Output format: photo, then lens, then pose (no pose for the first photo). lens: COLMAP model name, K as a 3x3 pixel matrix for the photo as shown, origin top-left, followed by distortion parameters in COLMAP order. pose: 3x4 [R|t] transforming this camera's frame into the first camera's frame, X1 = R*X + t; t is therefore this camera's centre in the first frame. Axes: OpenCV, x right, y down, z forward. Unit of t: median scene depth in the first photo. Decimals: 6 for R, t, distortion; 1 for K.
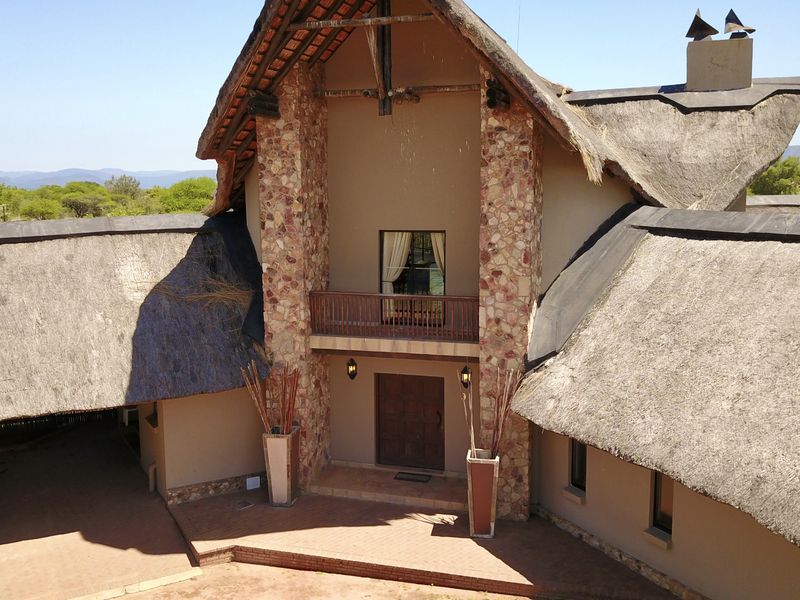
lens RADIAL K [[840.4, 0, 399.7], [0, 840.4, 305.1], [0, 0, 1]] dist [0.015226, 0.000000]
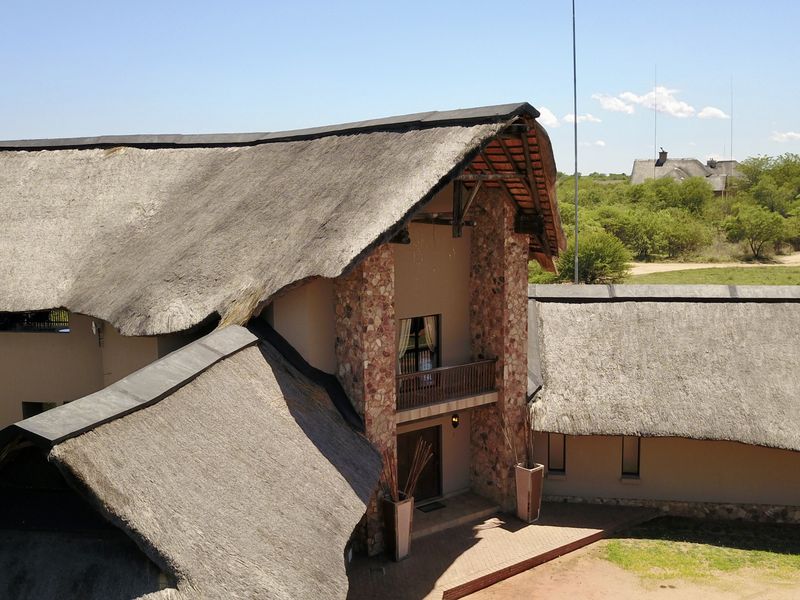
lens RADIAL K [[840.4, 0, 421.1], [0, 840.4, 279.2], [0, 0, 1]] dist [0.015226, 0.000000]
pose [[0.585824, -0.088617, 0.805579, -1.081749], [0.123375, 0.992170, 0.019423, -0.181378], [-0.800992, 0.088010, 0.592170, 0.238508]]
